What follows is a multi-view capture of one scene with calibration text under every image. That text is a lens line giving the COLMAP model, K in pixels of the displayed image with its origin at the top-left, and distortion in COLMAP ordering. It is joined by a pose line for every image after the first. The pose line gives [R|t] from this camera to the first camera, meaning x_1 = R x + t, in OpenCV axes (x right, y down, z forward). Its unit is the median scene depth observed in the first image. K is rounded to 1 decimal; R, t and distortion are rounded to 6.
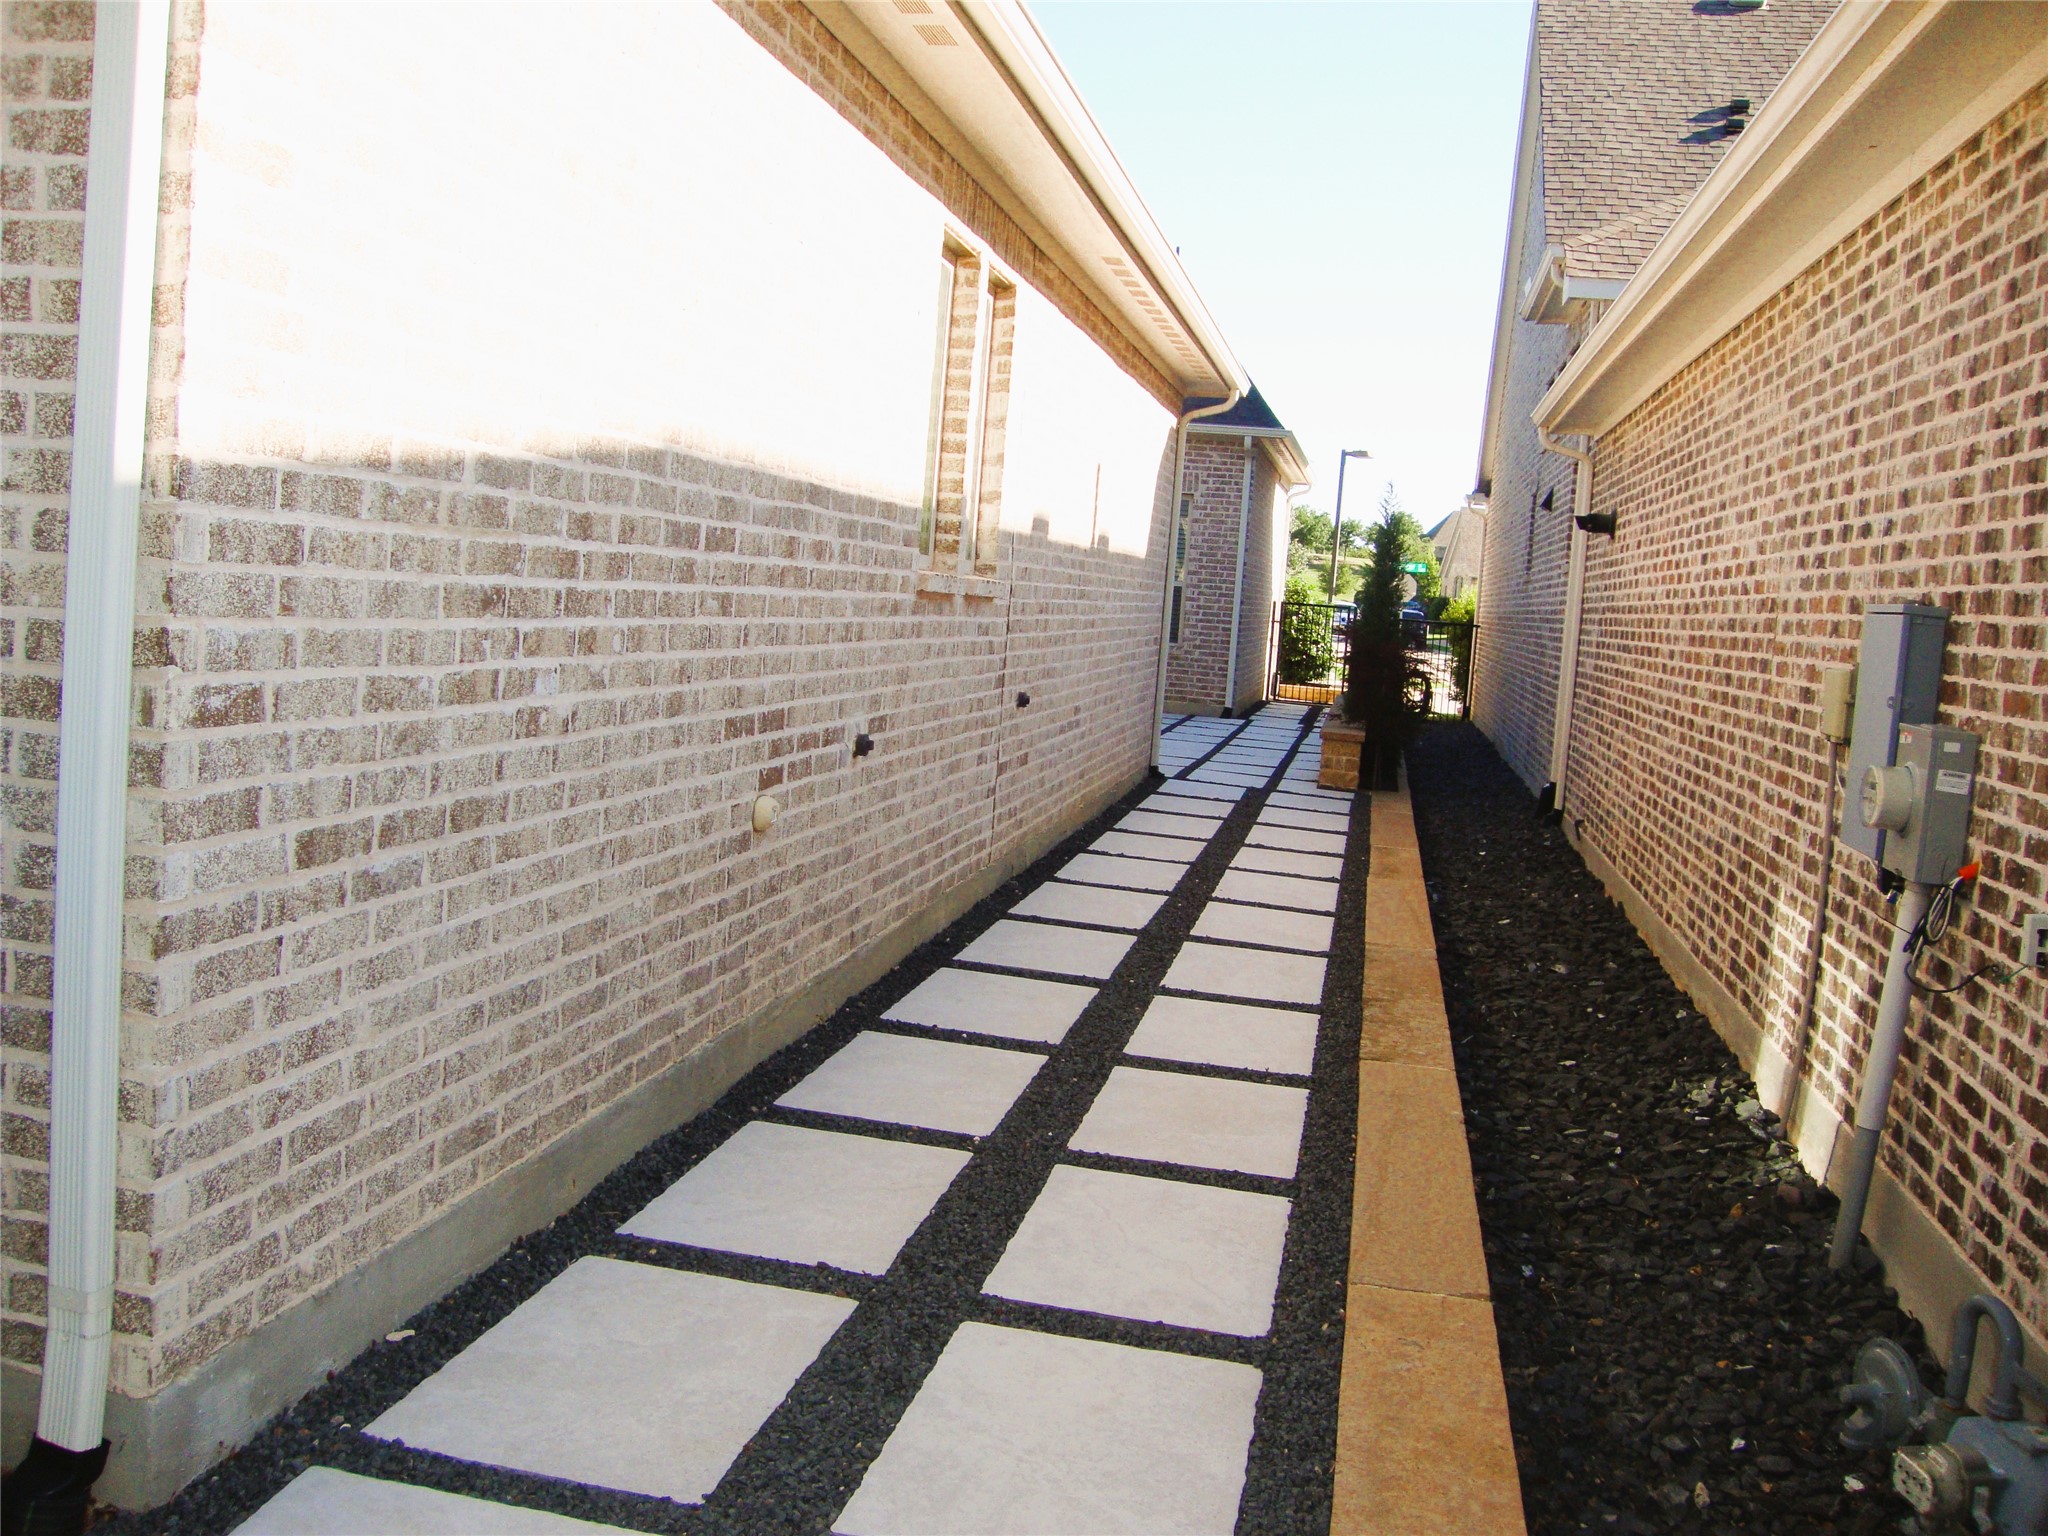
lens RADIAL K [[1801.9, 0, 1024.0], [0, 1801.9, 768.0], [0, 0, 1]] dist [-0.102916, 0.014915]
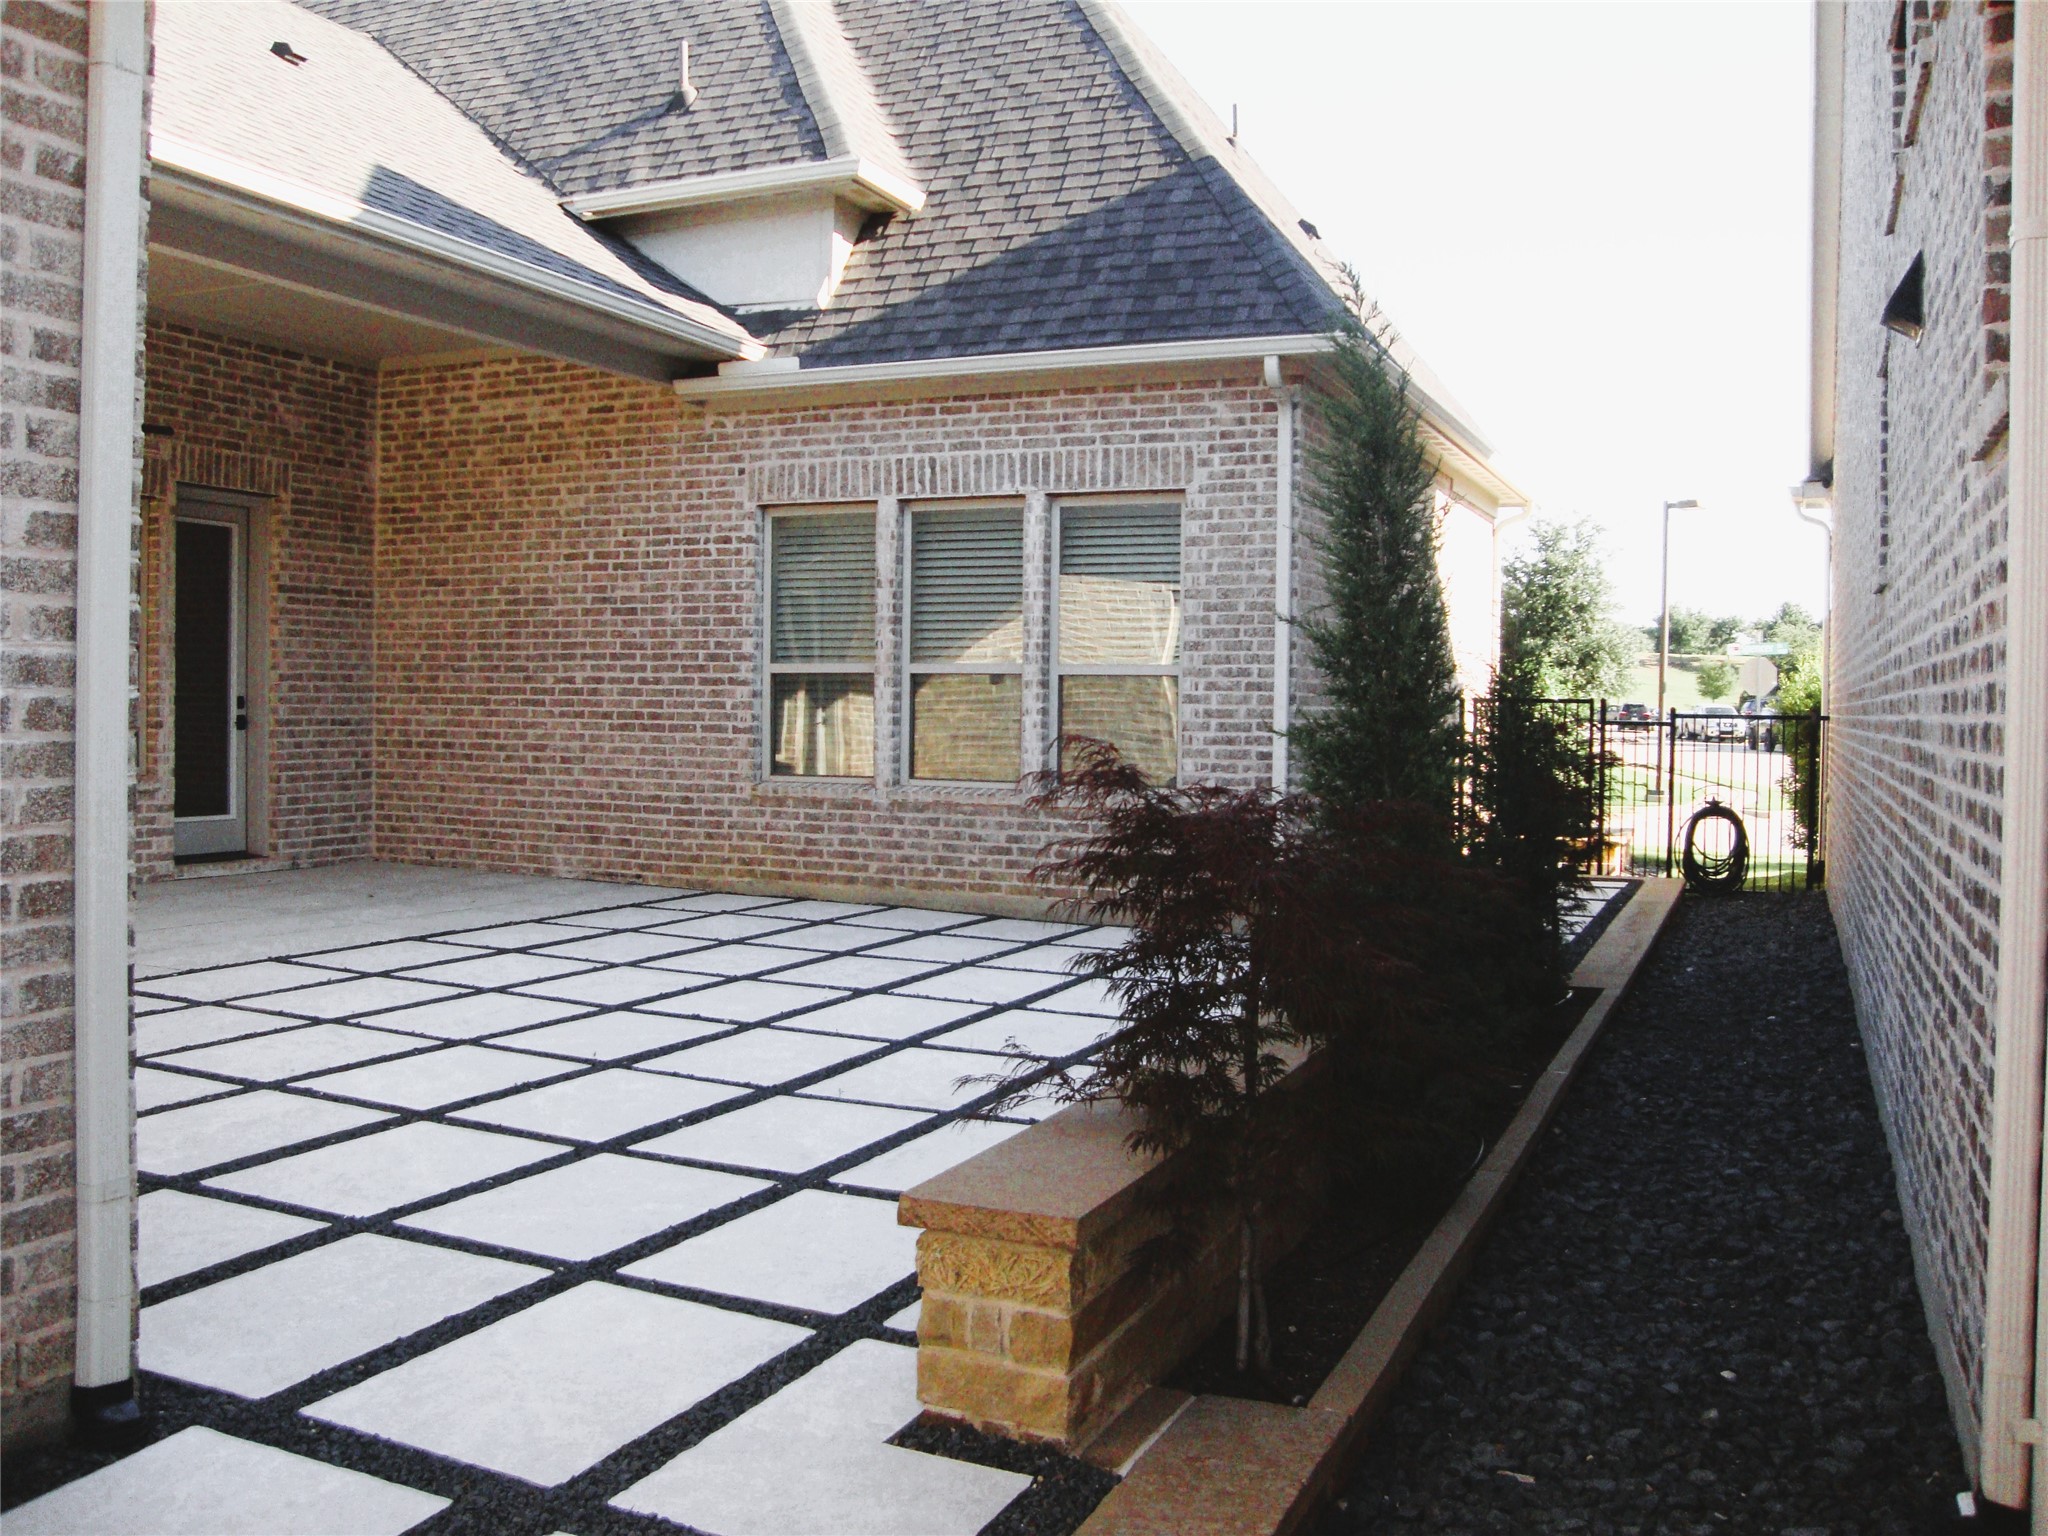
lens RADIAL K [[1801.9, 0, 1024.0], [0, 1801.9, 768.0], [0, 0, 1]] dist [-0.102916, 0.014915]
pose [[0.976317, -0.052719, -0.209823, 0.127612], [0.036933, 0.996233, -0.078455, -0.030939], [0.213168, 0.068848, 0.974587, 0.424903]]
